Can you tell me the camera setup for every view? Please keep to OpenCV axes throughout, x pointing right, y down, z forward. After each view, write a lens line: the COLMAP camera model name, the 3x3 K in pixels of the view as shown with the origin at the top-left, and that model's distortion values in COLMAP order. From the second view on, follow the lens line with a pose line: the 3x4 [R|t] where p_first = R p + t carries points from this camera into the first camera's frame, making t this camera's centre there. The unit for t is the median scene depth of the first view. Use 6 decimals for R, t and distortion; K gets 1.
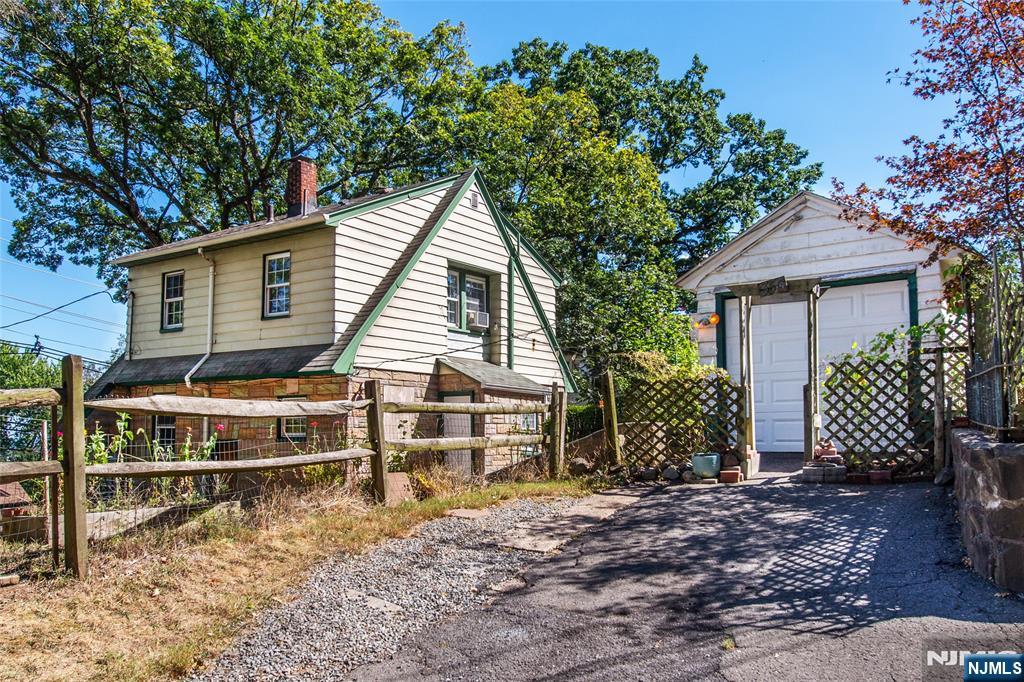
lens RADIAL K [[843.0, 0, 512.0], [0, 843.0, 341.0], [0, 0, 1]] dist [0.090944, -0.134588]
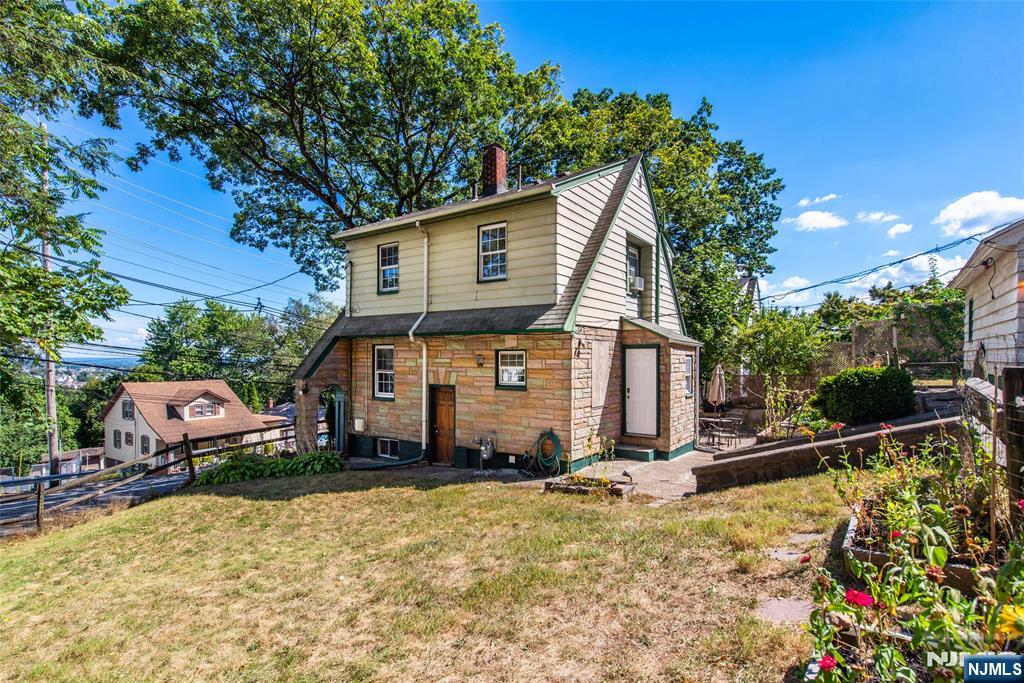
lens RADIAL K [[510.1, 0, 512.0], [0, 510.1, 341.5], [0, 0, 1]] dist [-0.000326, -0.000175]
pose [[1.000000, -0.000288, 0.000259, -0.224867], [0.000267, 0.996920, 0.078423, -0.000187], [-0.000281, -0.078423, 0.996920, 0.275440]]
